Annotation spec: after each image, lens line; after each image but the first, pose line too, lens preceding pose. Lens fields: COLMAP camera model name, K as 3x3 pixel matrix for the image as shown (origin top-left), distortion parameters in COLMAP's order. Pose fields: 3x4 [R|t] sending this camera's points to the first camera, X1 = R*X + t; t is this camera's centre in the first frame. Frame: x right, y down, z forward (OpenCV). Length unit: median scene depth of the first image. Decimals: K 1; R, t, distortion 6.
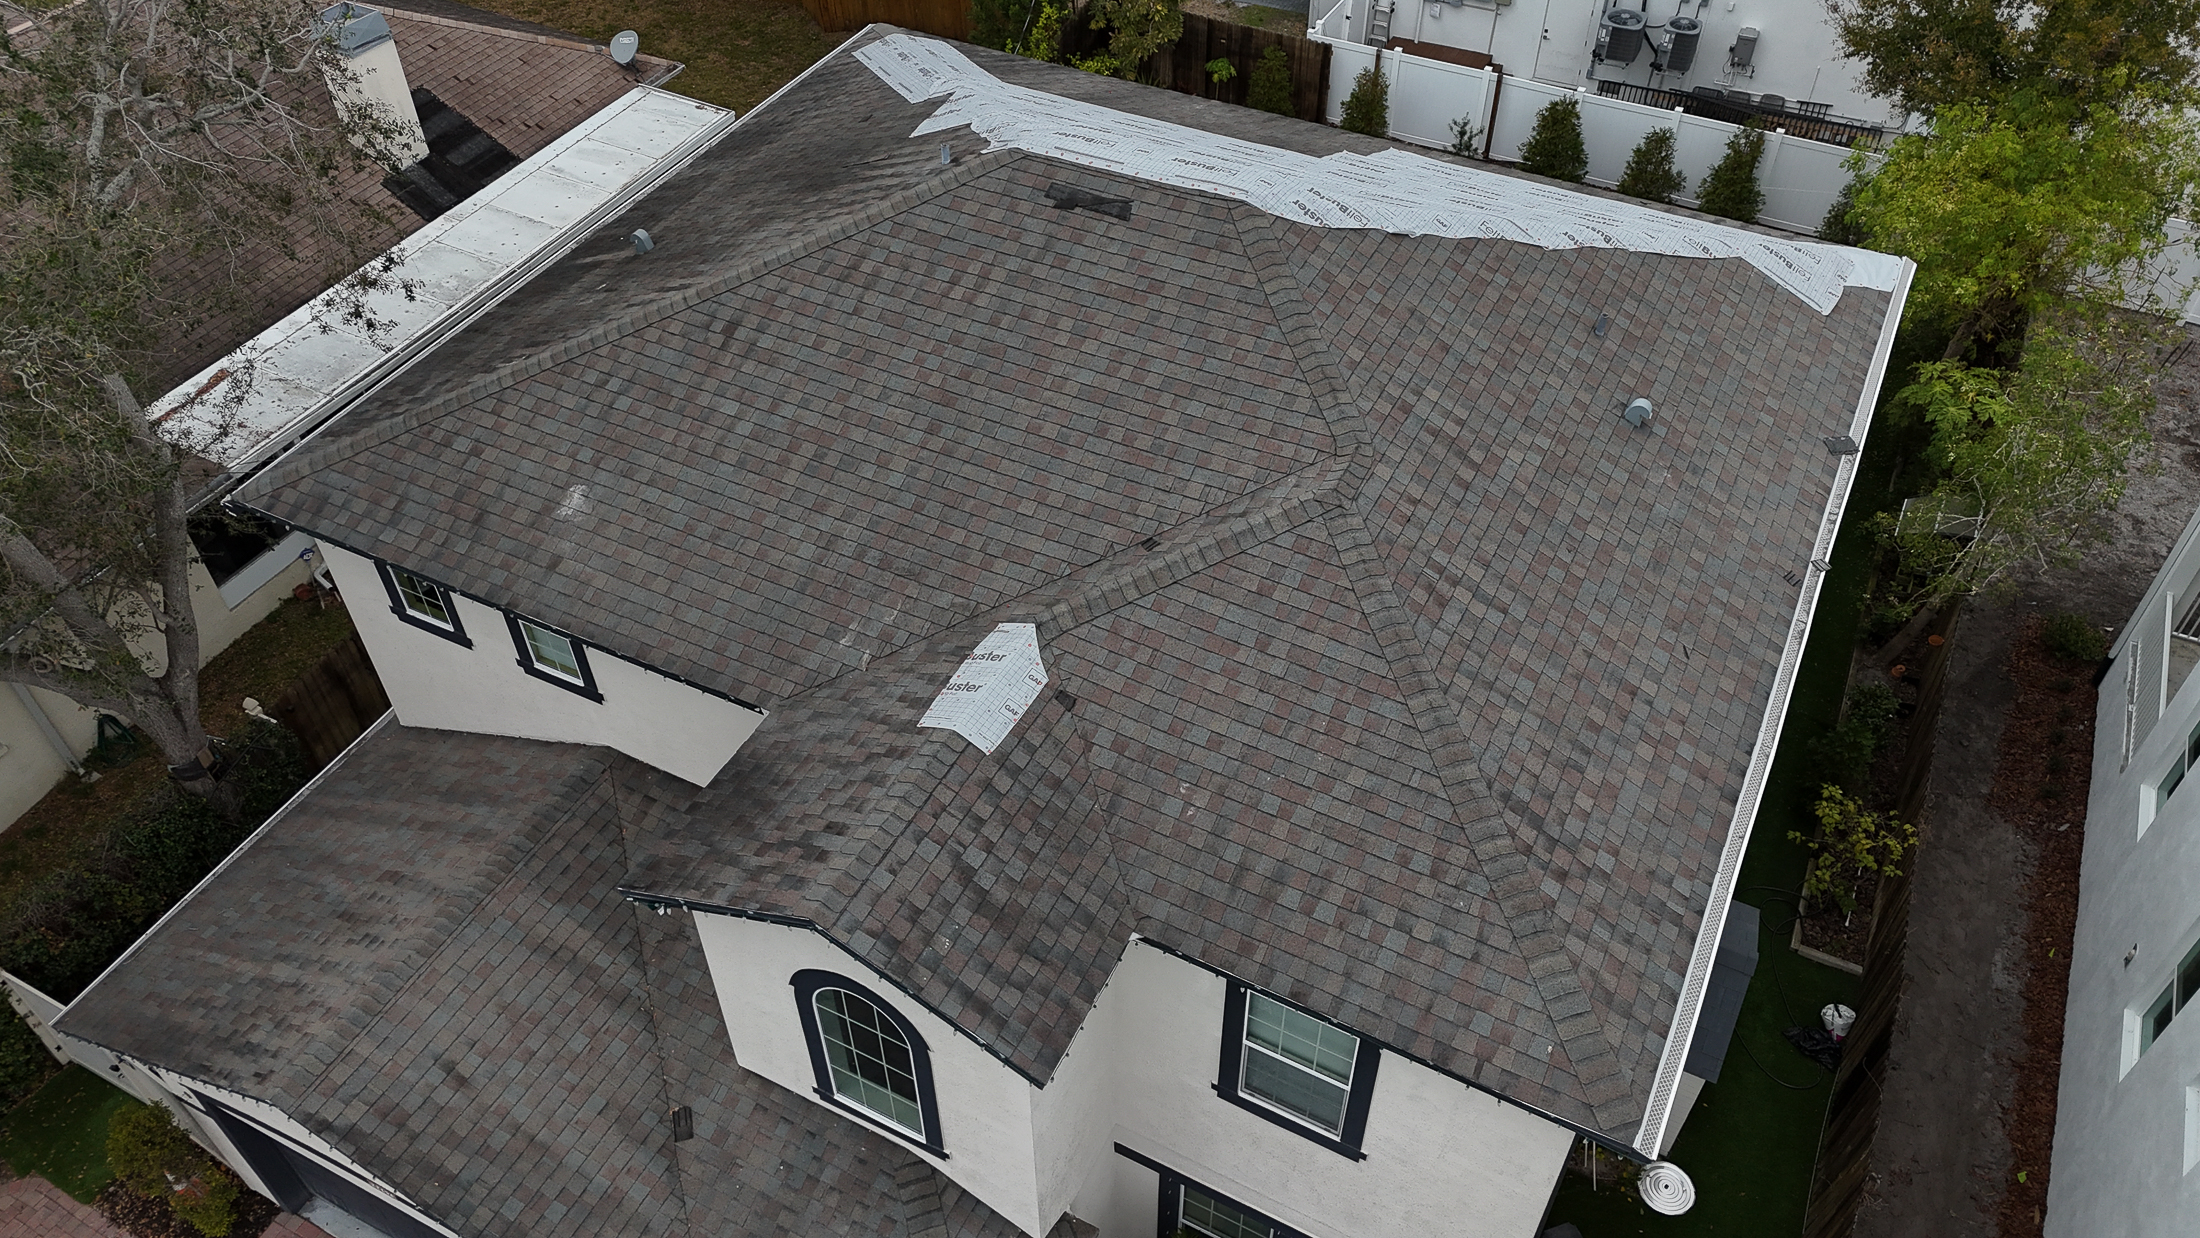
lens RADIAL K [[1610.9, 0, 1100.0], [0, 1610.9, 619.0], [0, 0, 1]] dist [0.117166, -0.136379]
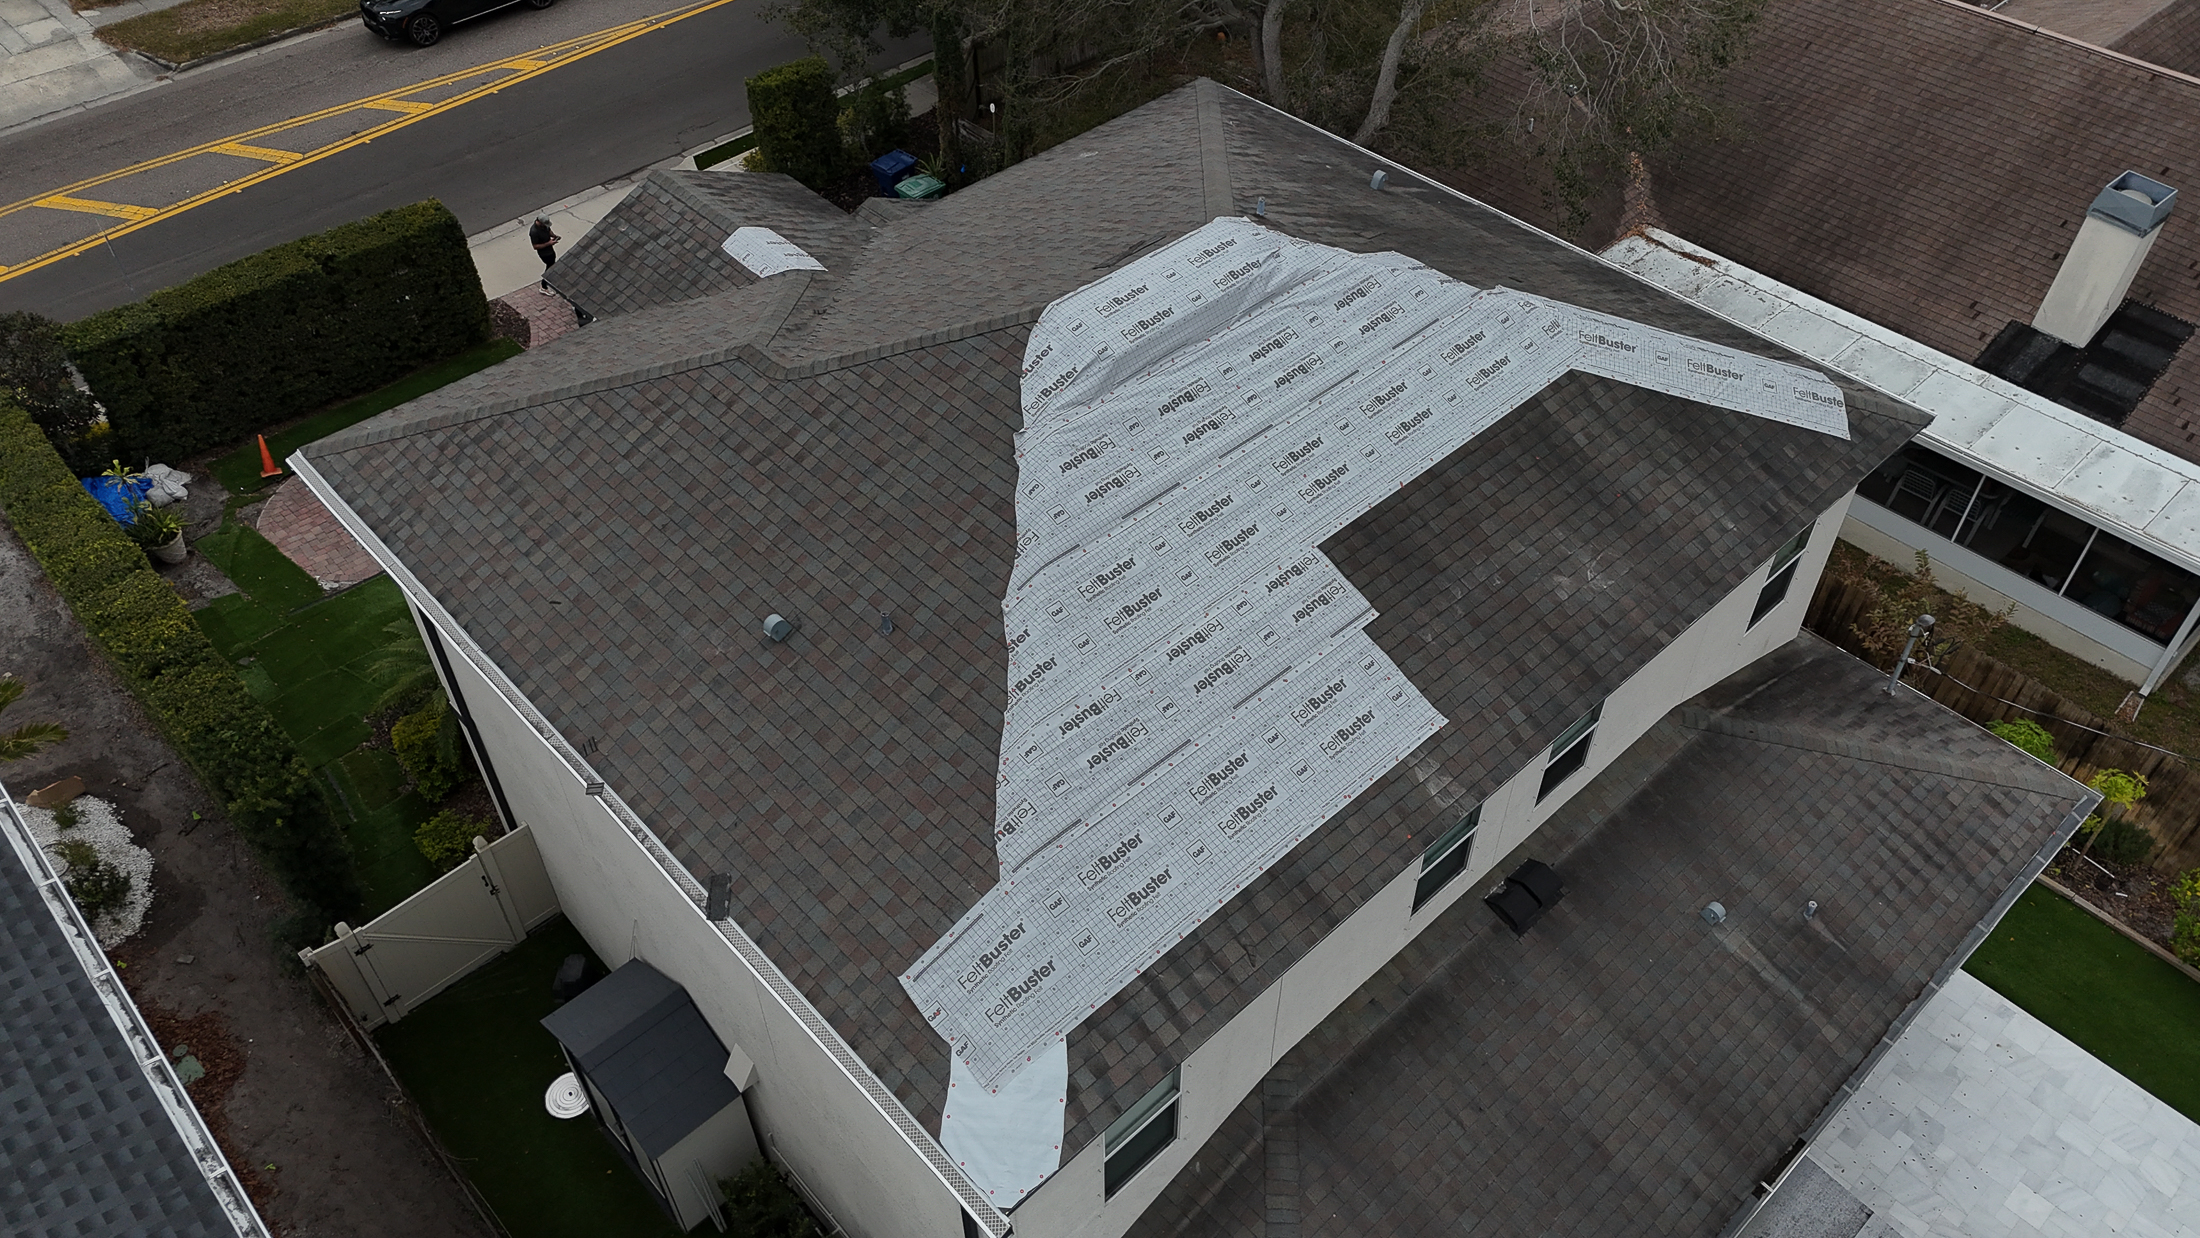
lens RADIAL K [[1620.7, 0, 1100.1], [0, 1620.7, 611.4], [0, 0, 1]] dist [0.086036, -0.093463]
pose [[-0.345225, 0.660193, -0.667057, 1.017928], [-0.654729, 0.339820, 0.675168, -1.028183], [0.672420, 0.669827, 0.314933, 0.911572]]
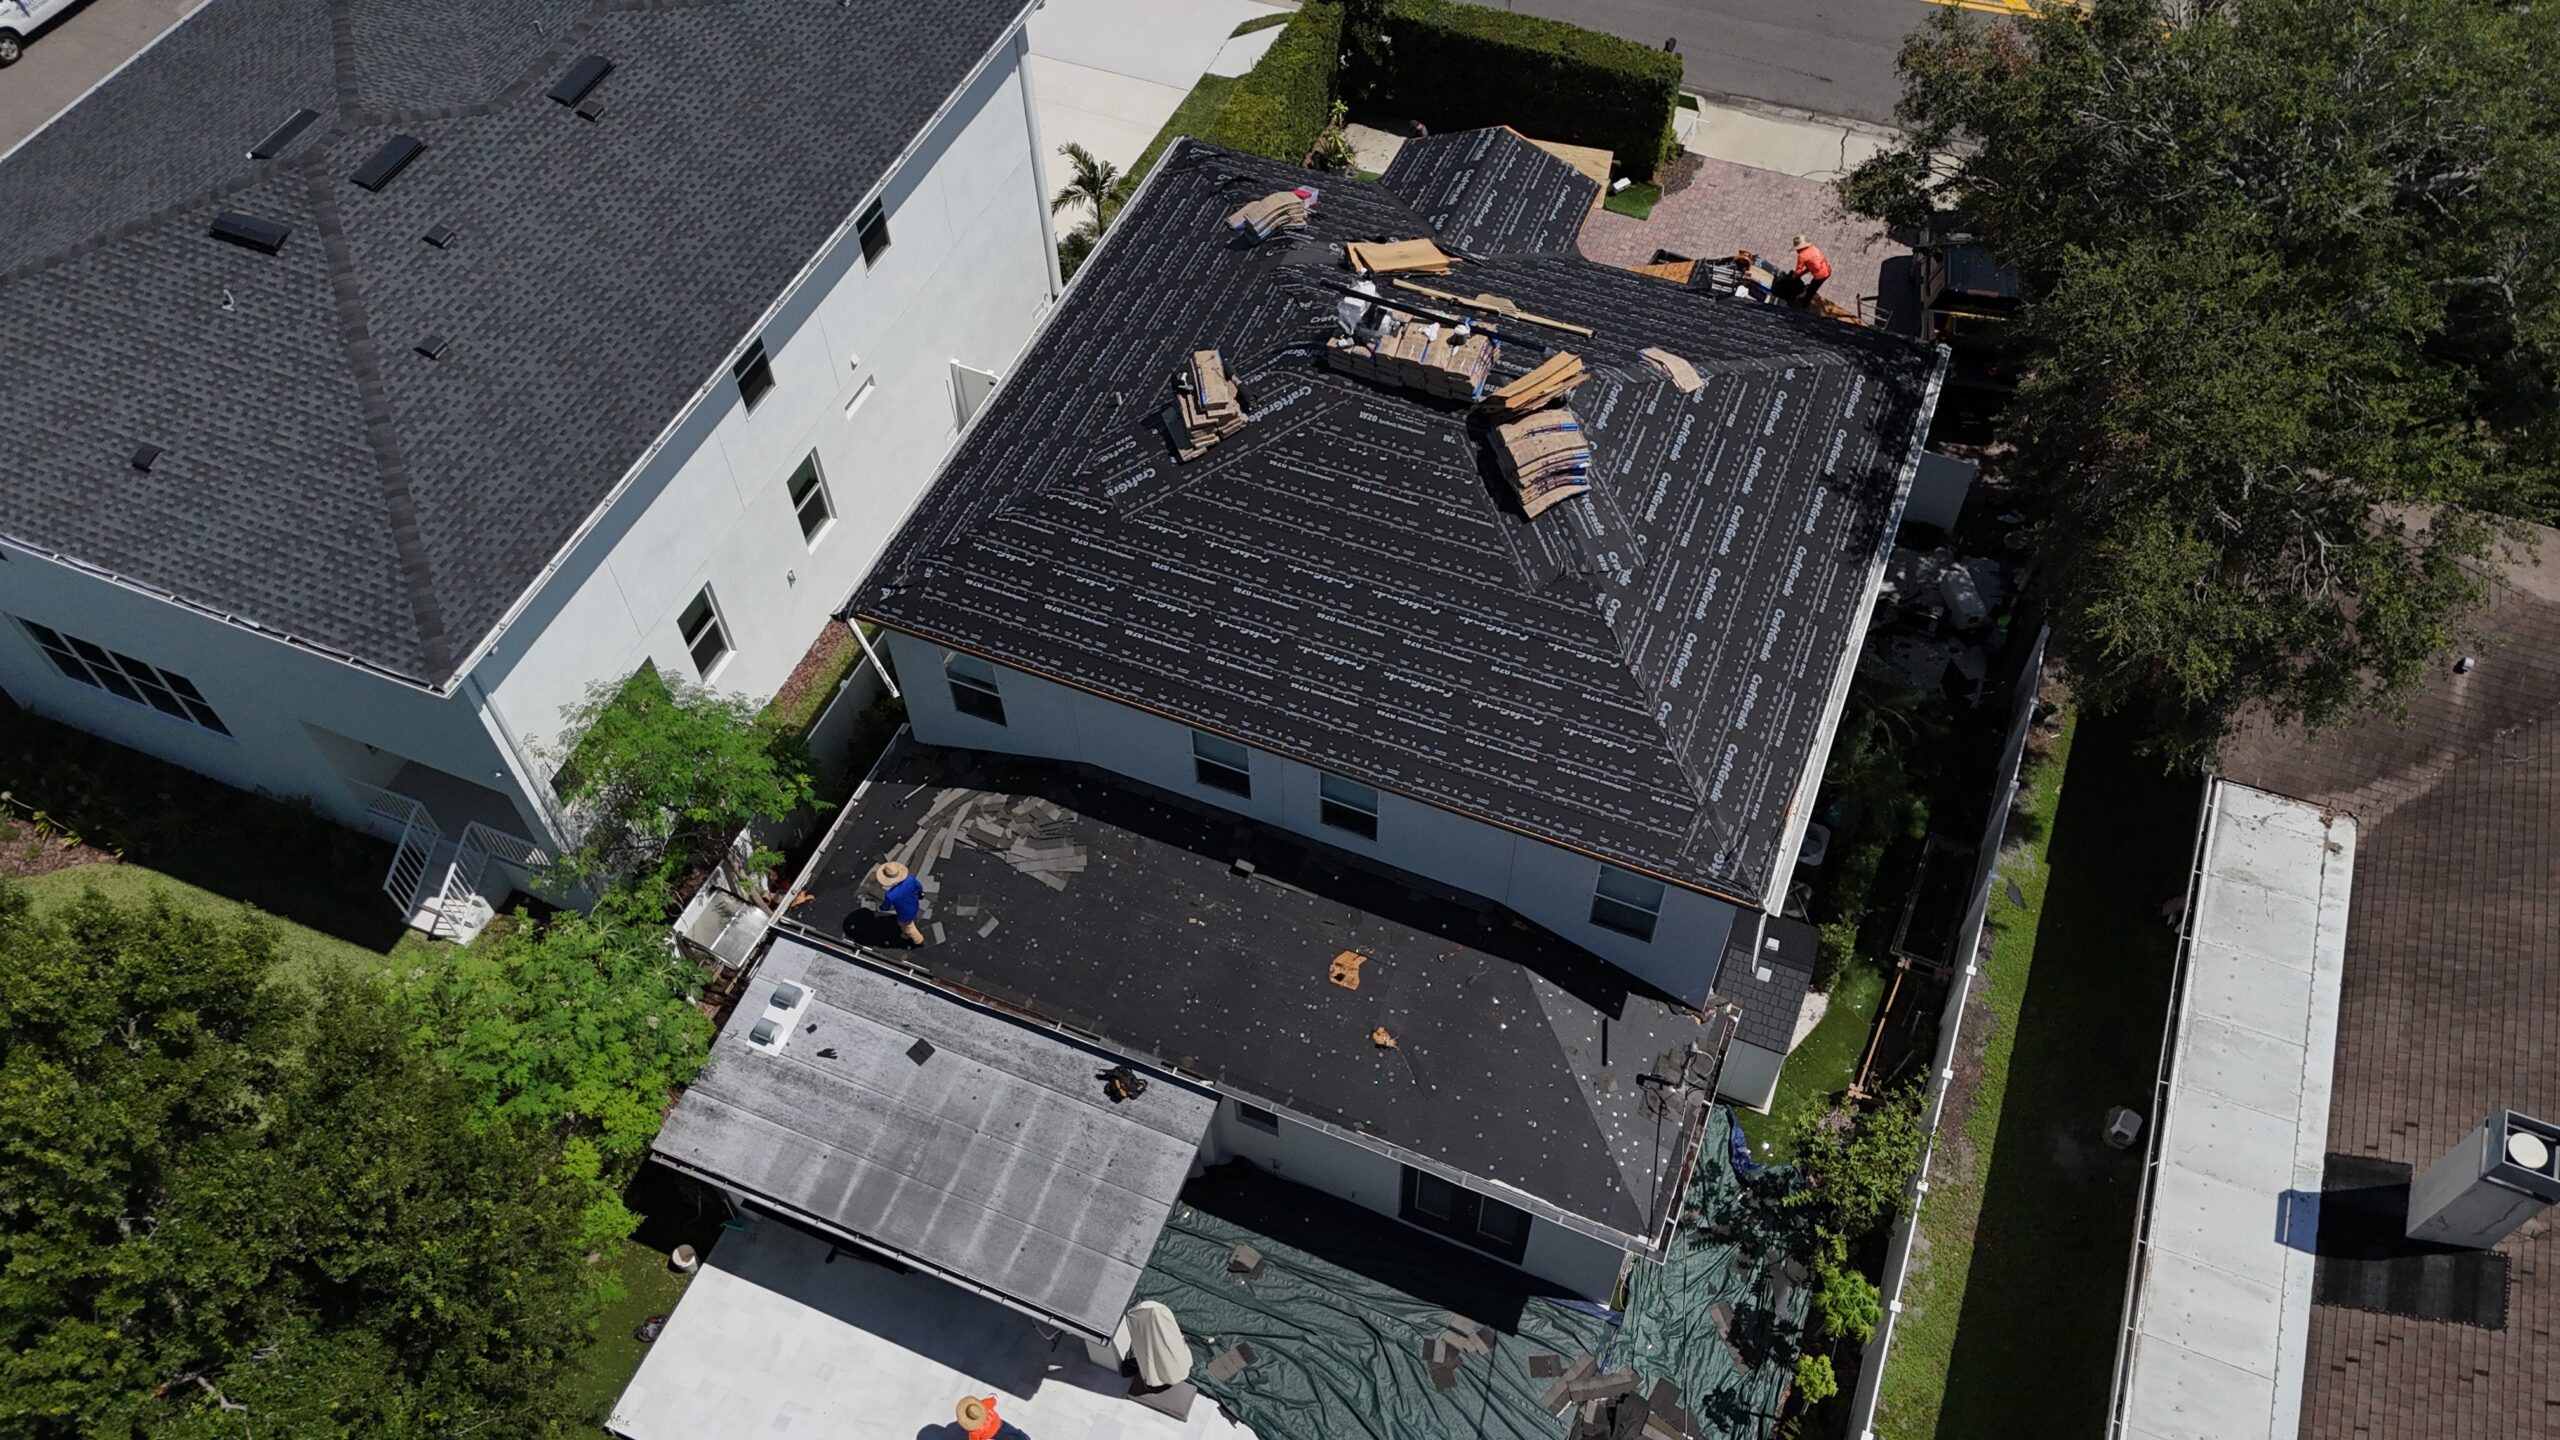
lens RADIAL K [[1886.0, 0, 1280.2], [0, 1886.0, 711.2], [0, 0, 1]] dist [0.086036, -0.093463]
pose [[-0.996657, 0.076718, -0.028099, 0.262939], [-0.037649, -0.126029, 0.991312, -2.339498], [0.072510, 0.989056, 0.128496, 1.242724]]
